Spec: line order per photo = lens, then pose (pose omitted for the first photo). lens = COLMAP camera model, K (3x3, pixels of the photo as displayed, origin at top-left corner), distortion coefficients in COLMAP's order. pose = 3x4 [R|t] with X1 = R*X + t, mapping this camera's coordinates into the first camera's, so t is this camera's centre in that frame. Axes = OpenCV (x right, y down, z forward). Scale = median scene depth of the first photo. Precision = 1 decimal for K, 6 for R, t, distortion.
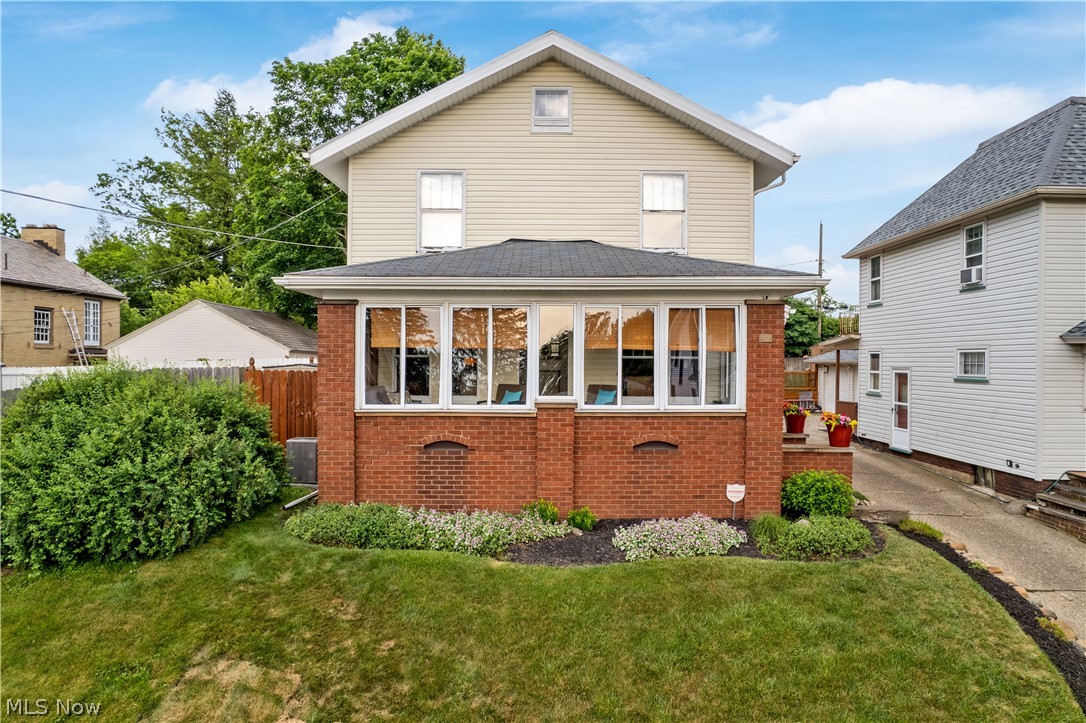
lens RADIAL K [[705.7, 0, 546.6], [0, 705.7, 355.7], [0, 0, 1]] dist [-0.061417, 0.057637]
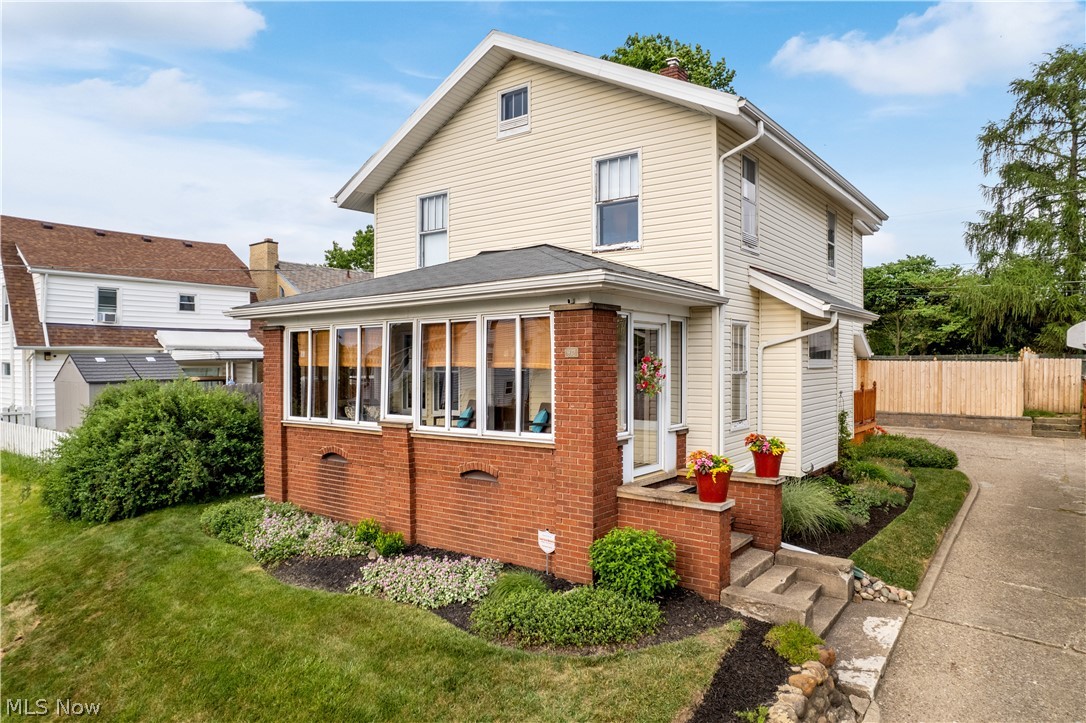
lens RADIAL K [[705.7, 0, 546.6], [0, 705.7, 355.7], [0, 0, 1]] dist [-0.061417, 0.057637]
pose [[0.785703, -0.014950, -0.618423, 0.781125], [0.012288, 0.999888, -0.008560, -0.014737], [0.618482, -0.000873, 0.785799, 0.355858]]
